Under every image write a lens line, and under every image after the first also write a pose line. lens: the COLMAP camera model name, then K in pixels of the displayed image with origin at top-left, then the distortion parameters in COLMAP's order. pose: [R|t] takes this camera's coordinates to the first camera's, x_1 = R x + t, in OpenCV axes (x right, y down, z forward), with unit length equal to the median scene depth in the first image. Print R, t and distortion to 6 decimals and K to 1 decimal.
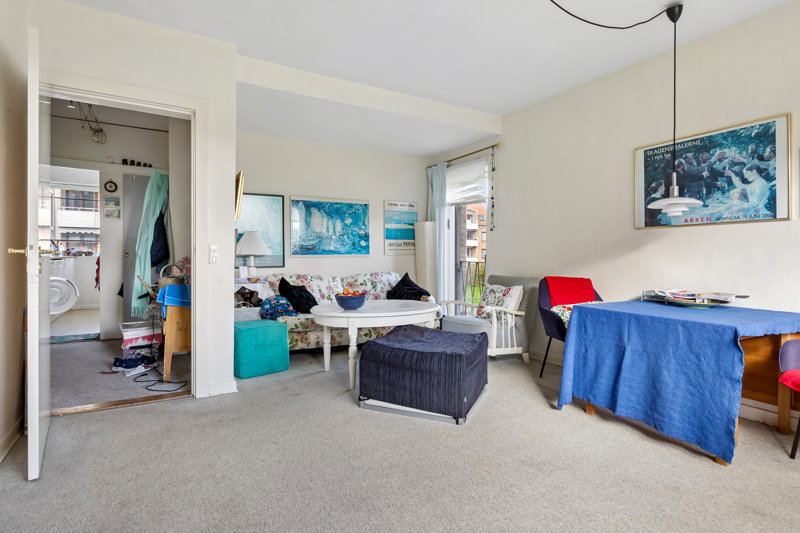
lens RADIAL K [[414.4, 0, 399.0], [0, 414.4, 257.6], [0, 0, 1]] dist [0.000616, -0.000066]
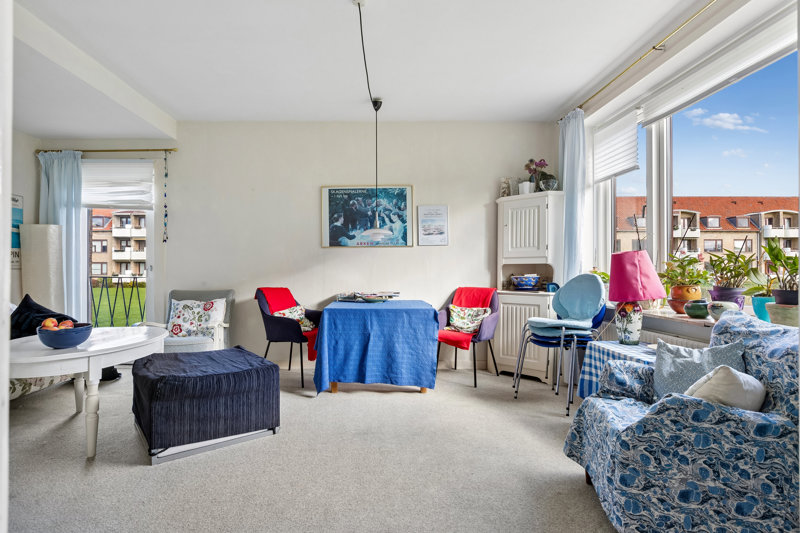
lens RADIAL K [[413.9, 0, 369.6], [0, 413.9, 266.9], [0, 0, 1]] dist [0.002187, -0.000253]
pose [[0.507202, -0.003694, 0.861819, -0.559888], [0.011303, 0.999933, -0.002366, -0.004425], [-0.861753, 0.010941, 0.507210, 0.248184]]
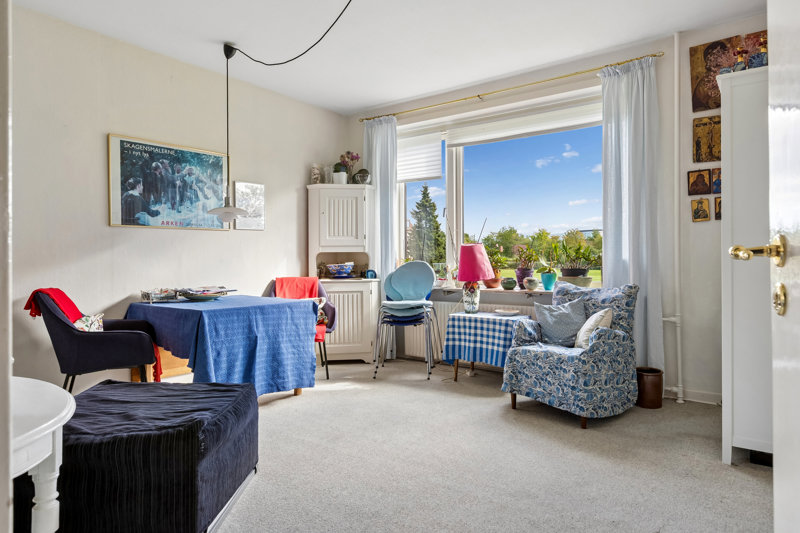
lens RADIAL K [[500.0, 0, 398.1], [0, 500.0, 258.5], [0, 0, 1]] dist [0.003819, 0.000649]
pose [[-0.402567, -0.008047, 0.915355, -0.748454], [0.007292, 0.999901, 0.011997, -0.010627], [-0.915361, 0.011504, -0.402469, 1.021205]]
